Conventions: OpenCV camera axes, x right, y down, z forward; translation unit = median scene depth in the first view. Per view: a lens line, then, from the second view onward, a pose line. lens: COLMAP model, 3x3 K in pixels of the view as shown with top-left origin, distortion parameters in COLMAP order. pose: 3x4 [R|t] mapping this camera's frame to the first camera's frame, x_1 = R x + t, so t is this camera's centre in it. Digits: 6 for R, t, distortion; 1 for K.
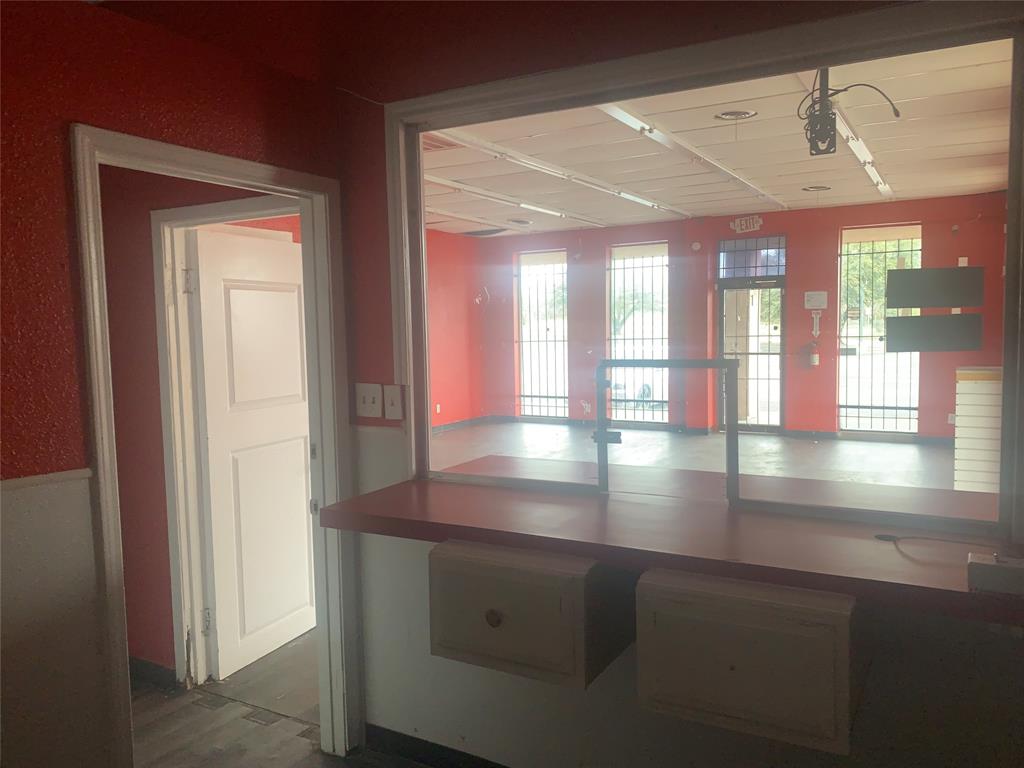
lens RADIAL K [[774.4, 0, 506.3], [0, 774.4, 392.9], [0, 0, 1]] dist [0.037348, -0.040534]
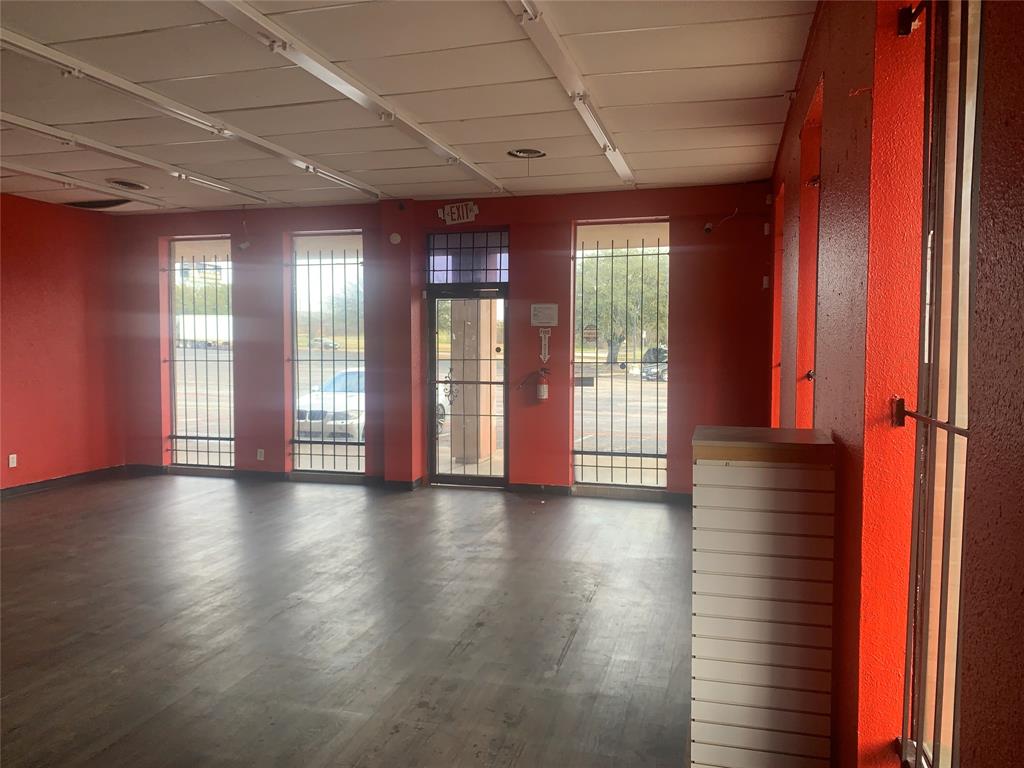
lens RADIAL K [[774.4, 0, 484.6], [0, 774.4, 384.0], [0, 0, 1]] dist [0.037348, -0.040534]
pose [[0.974121, 0.010413, 0.225789, 0.169930], [-0.000761, 0.999084, -0.042795, -0.017840], [-0.226028, 0.041516, 0.973236, 0.274555]]
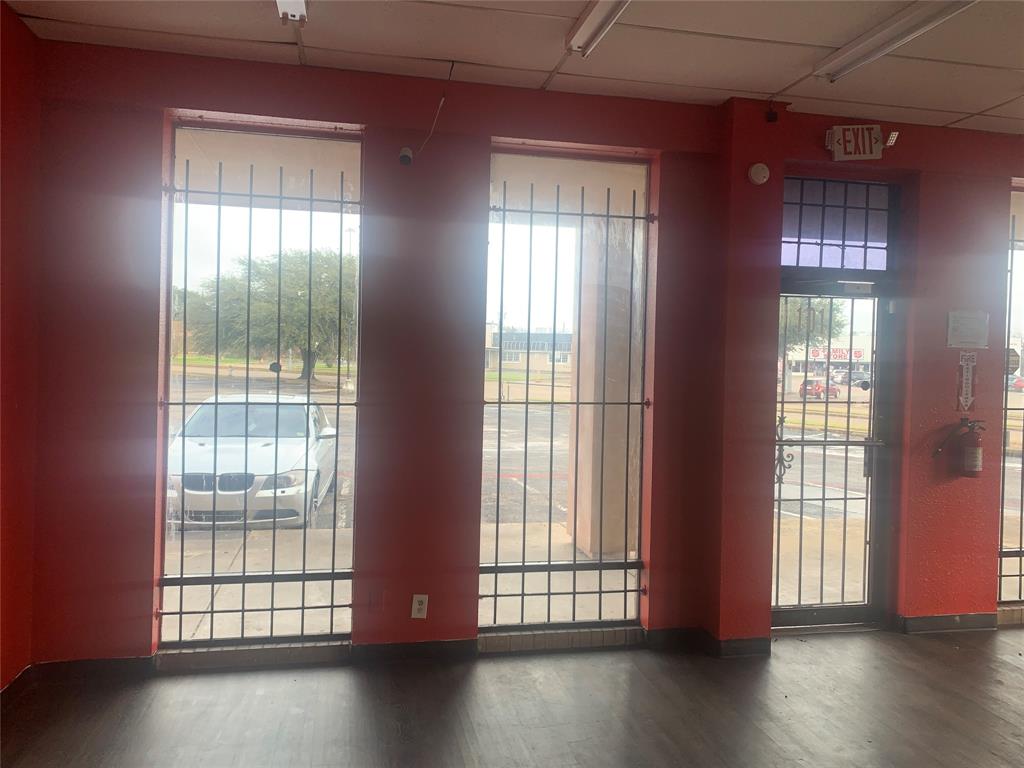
lens RADIAL K [[774.4, 0, 509.9], [0, 774.4, 369.5], [0, 0, 1]] dist [0.037348, -0.040534]
pose [[0.737581, 0.045812, 0.673703, -0.116286], [0.021431, 0.995605, -0.091165, -0.059457], [-0.674919, 0.081680, 0.733357, 0.853205]]
